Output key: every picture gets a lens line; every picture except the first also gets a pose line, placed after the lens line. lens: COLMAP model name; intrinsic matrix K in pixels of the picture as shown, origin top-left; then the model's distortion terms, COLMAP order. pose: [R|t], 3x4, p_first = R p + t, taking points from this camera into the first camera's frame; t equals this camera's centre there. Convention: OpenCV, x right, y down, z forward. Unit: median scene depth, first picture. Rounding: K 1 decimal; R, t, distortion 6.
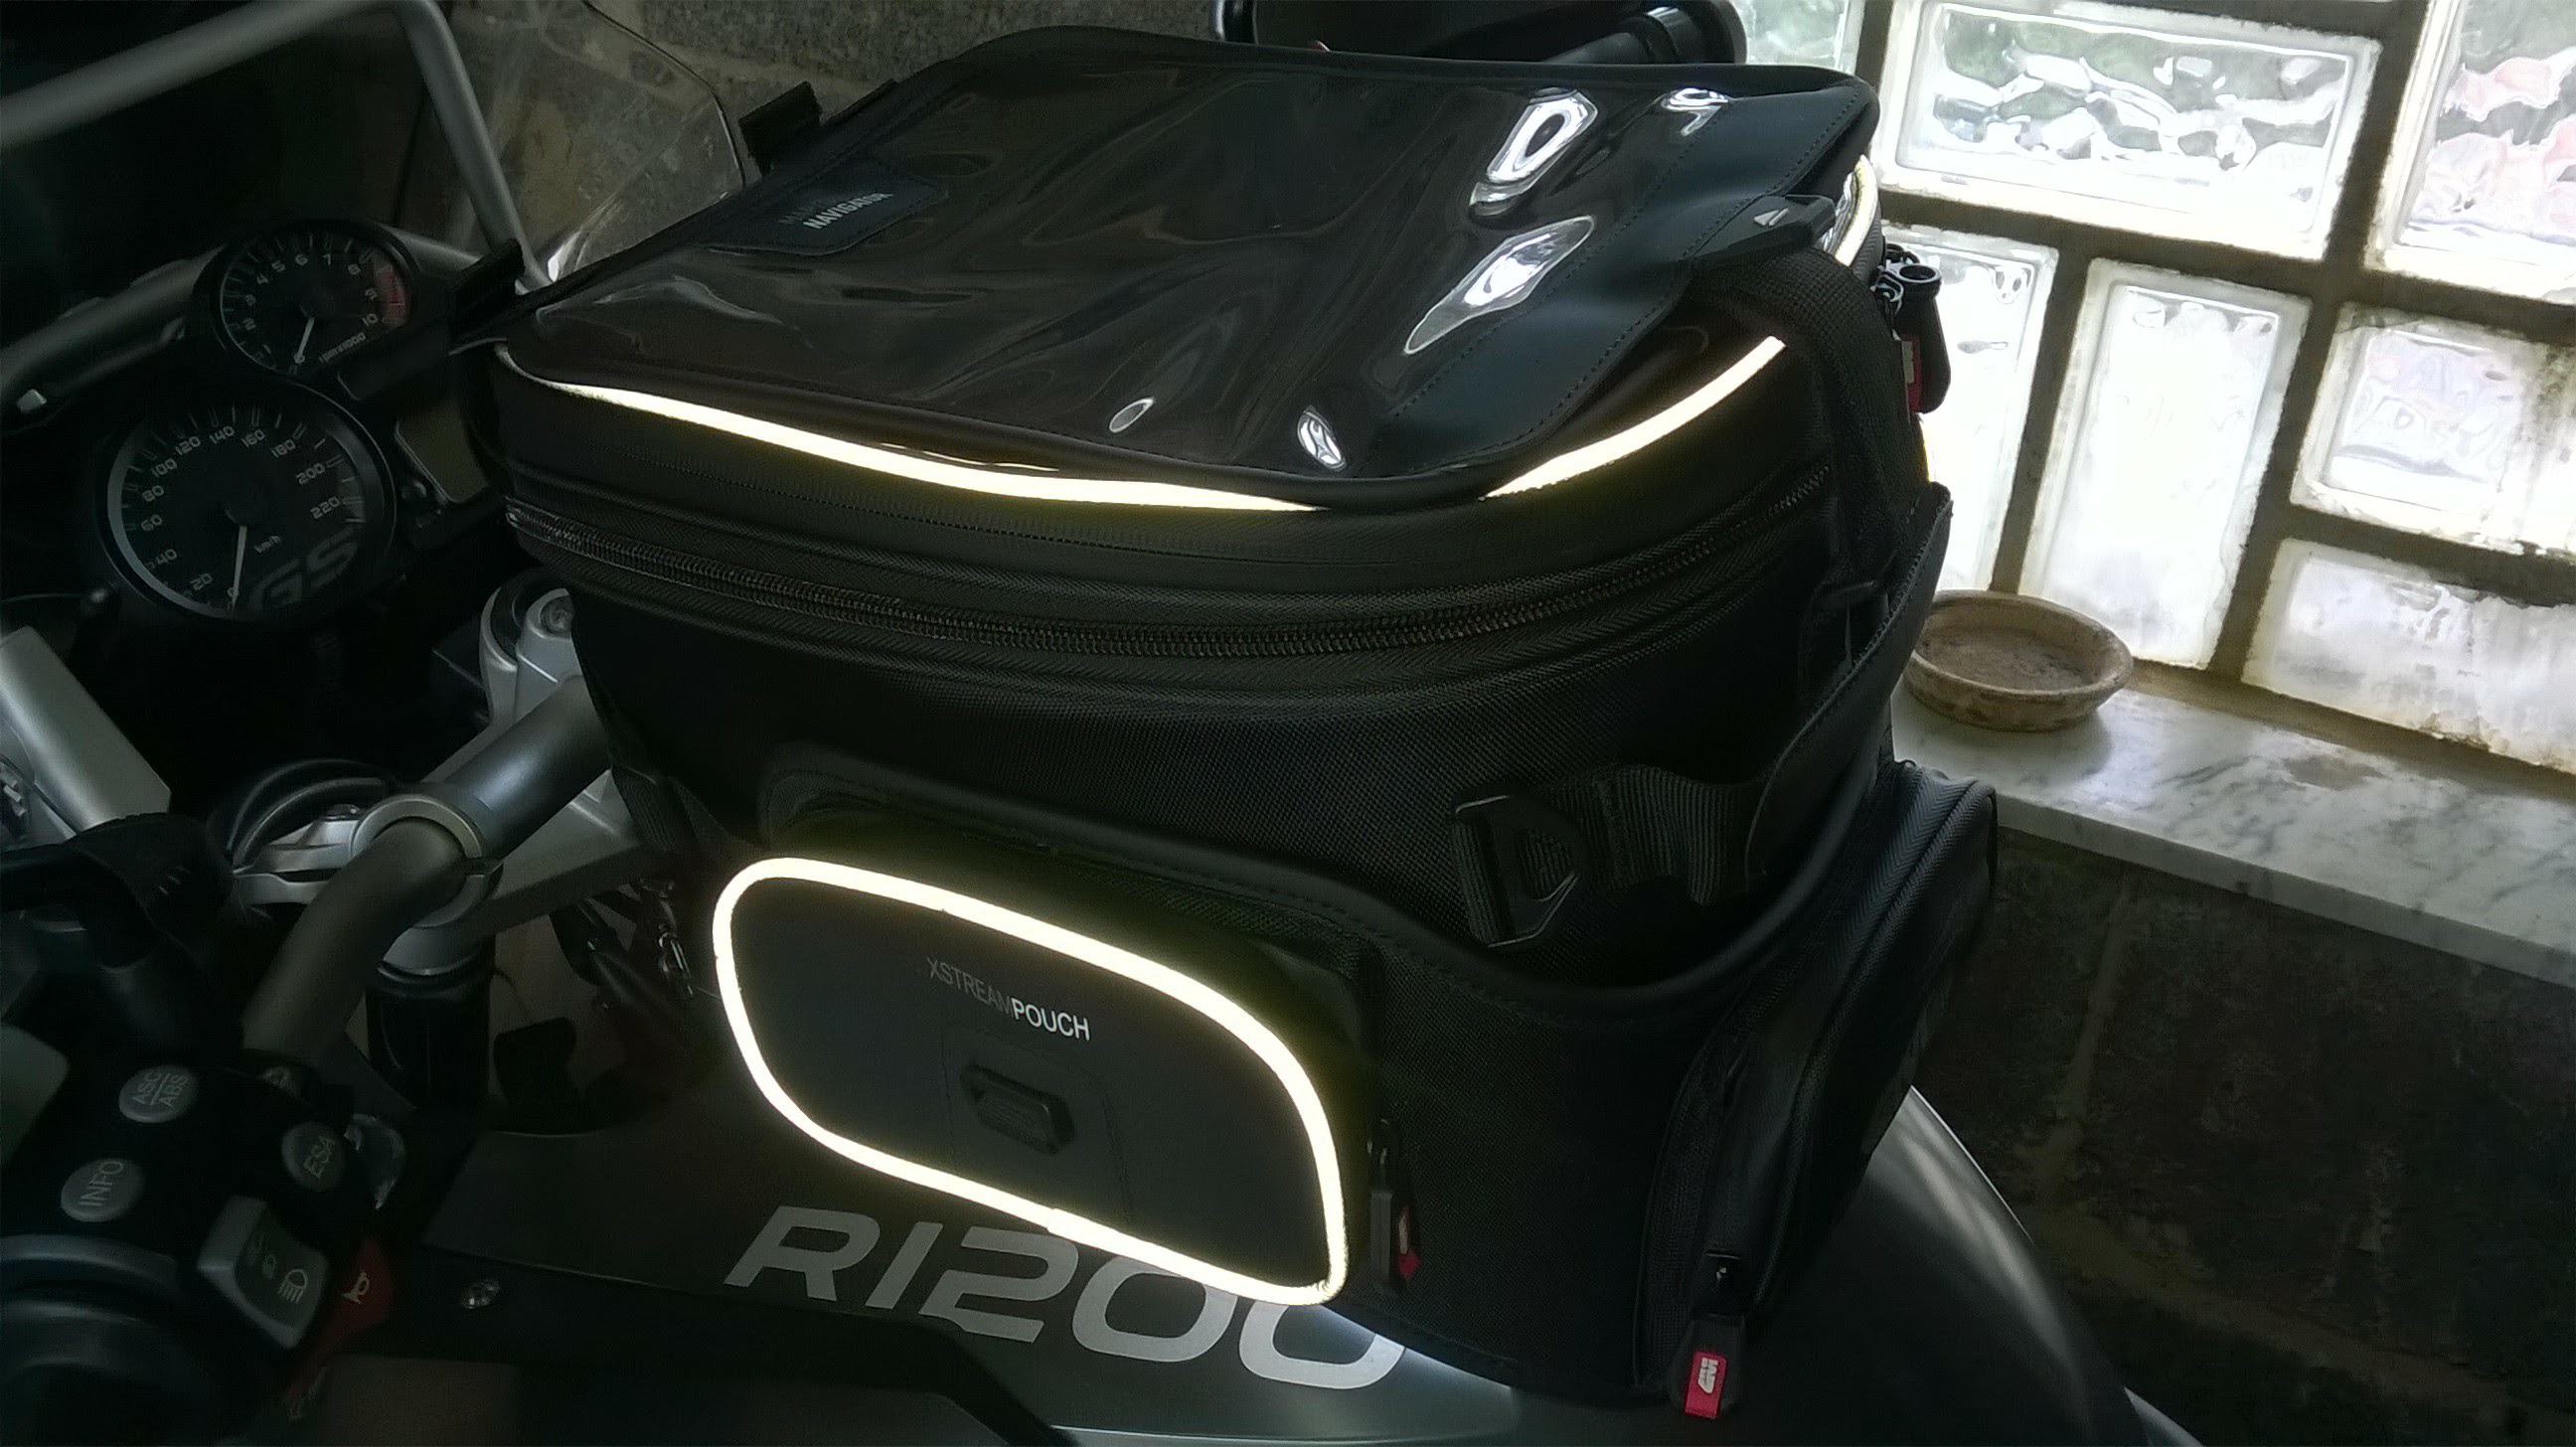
lens RADIAL K [[2157.4, 0, 1288.0], [0, 2157.4, 723.5], [0, 0, 1]] dist [-0.034637, -0.003875]
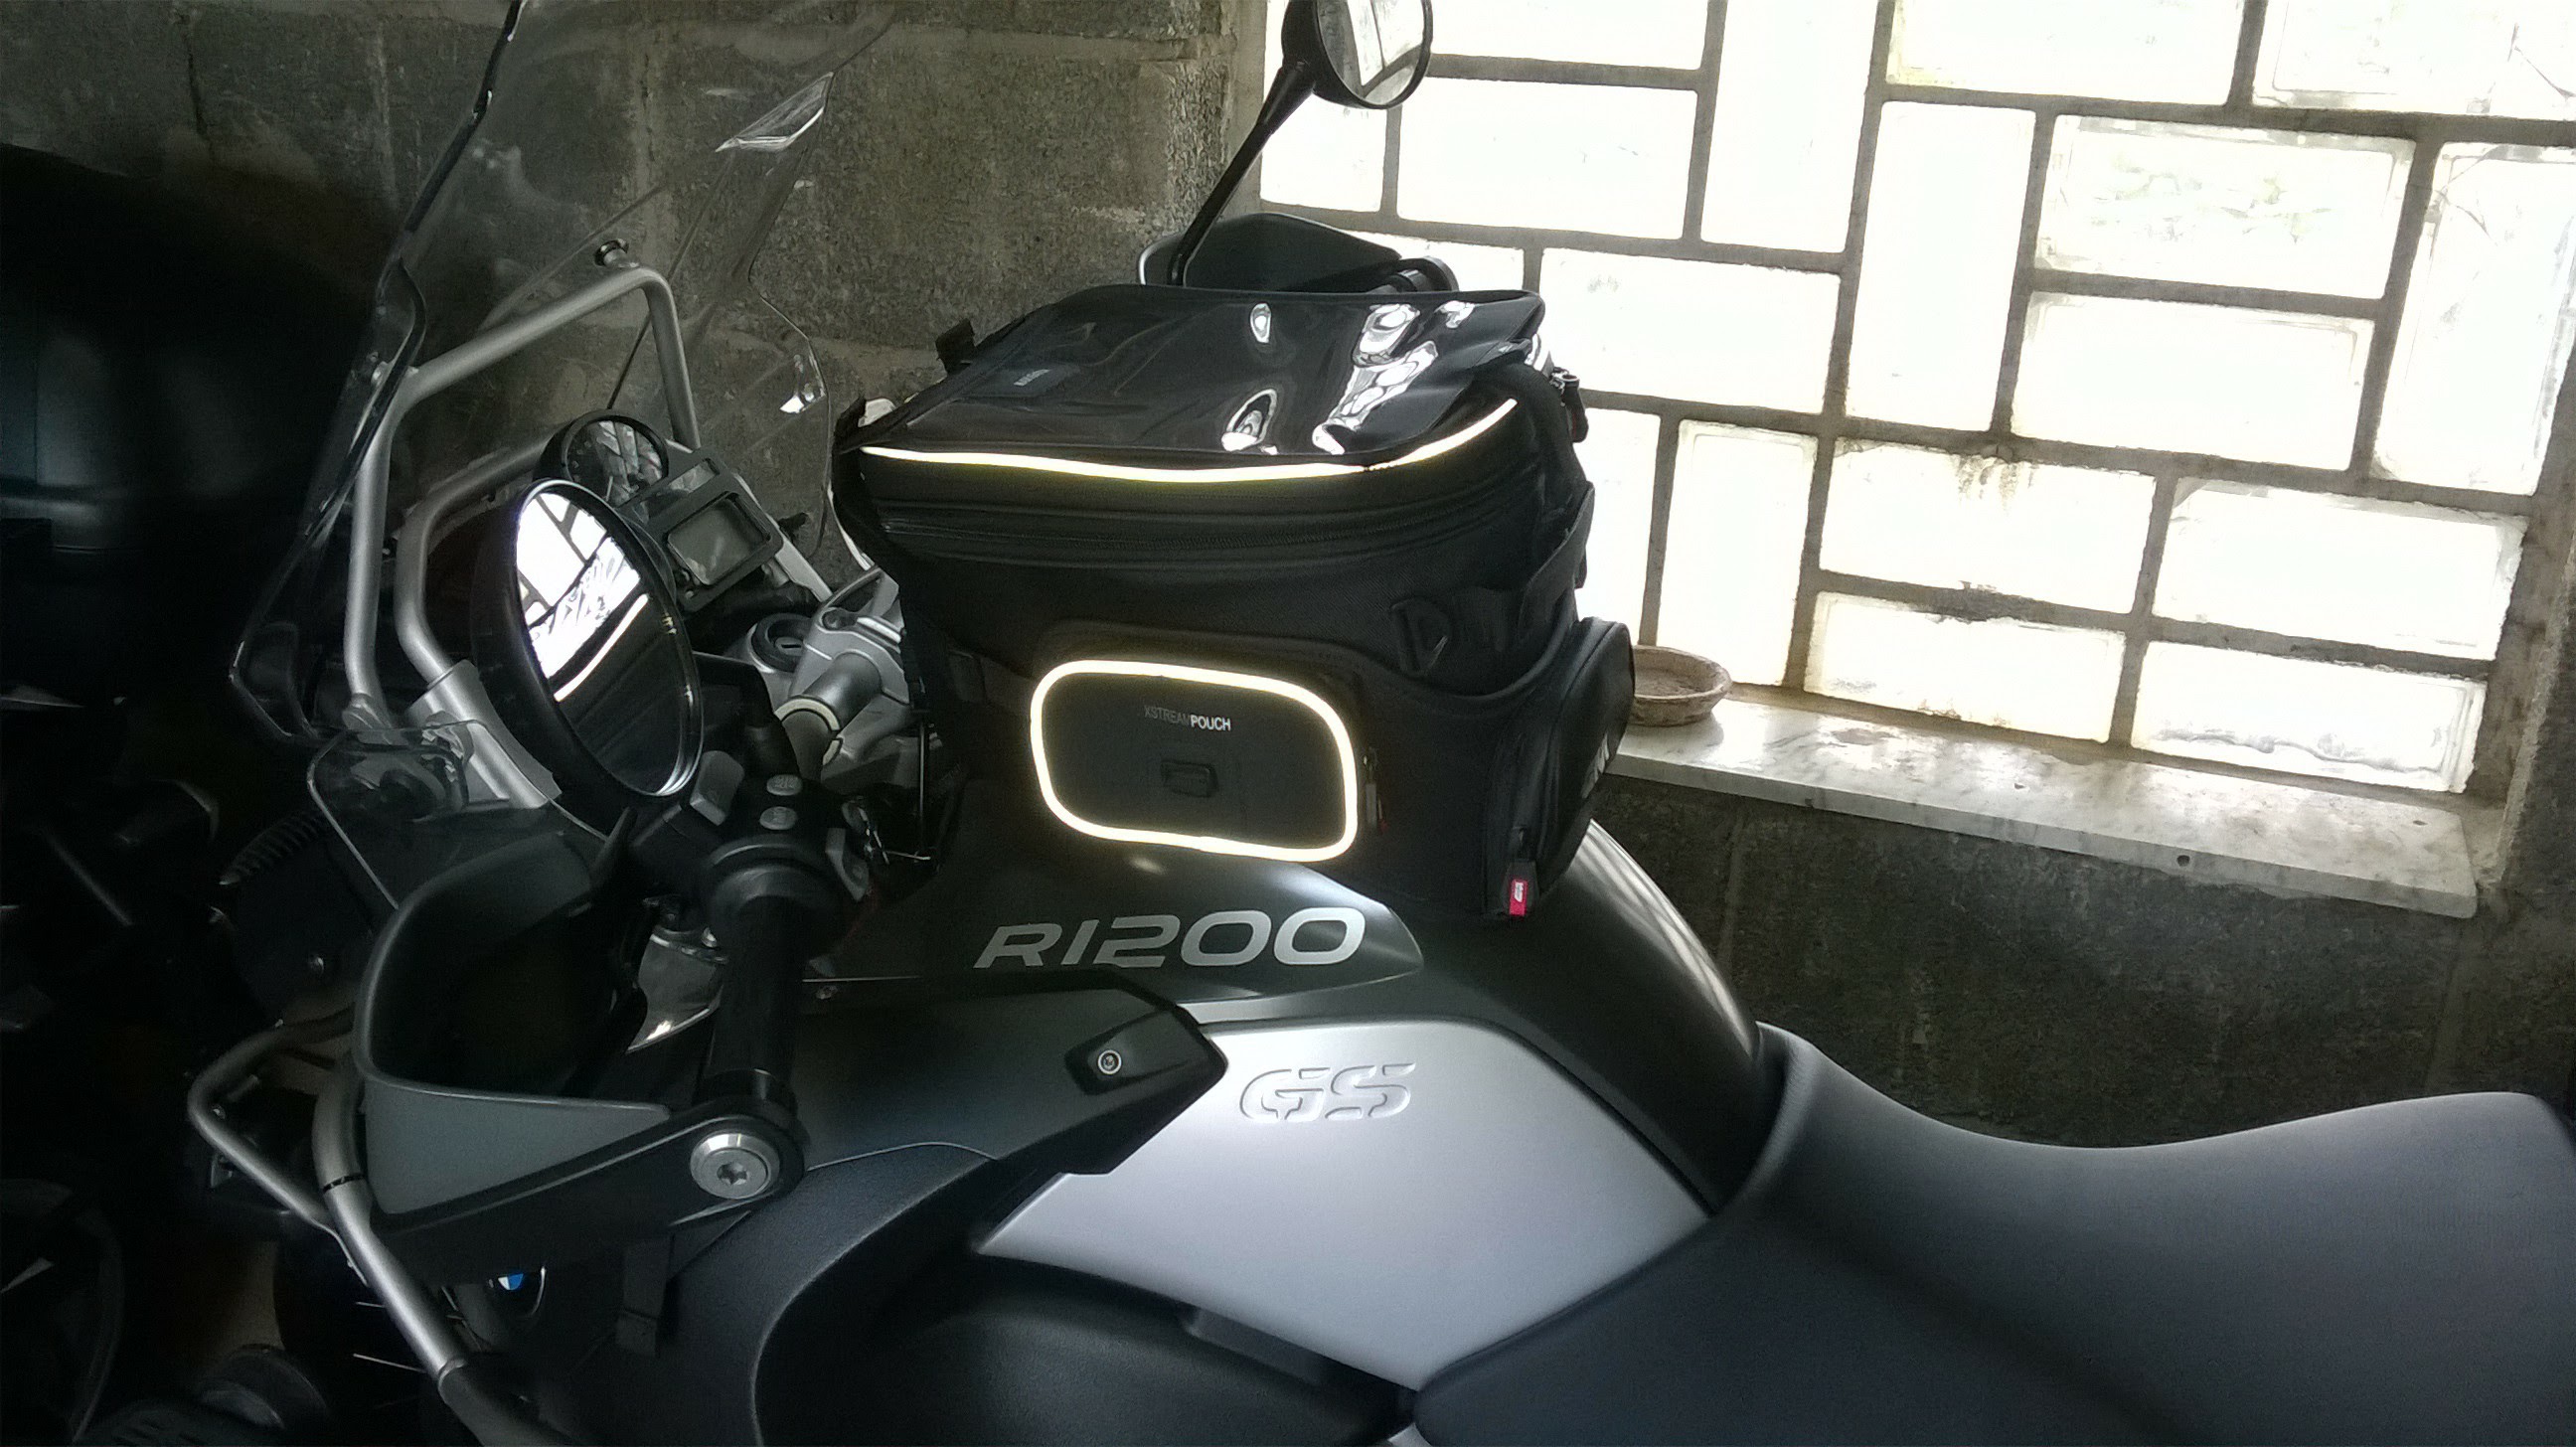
lens RADIAL K [[2165.7, 0, 1288.0], [0, 2165.7, 723.5], [0, 0, 1]] dist [0.000667, -0.000283]
pose [[0.988126, -0.056190, 0.143004, -0.153114], [0.073524, 0.990173, -0.118964, 0.178812], [-0.134914, 0.128066, 0.982546, -0.509375]]
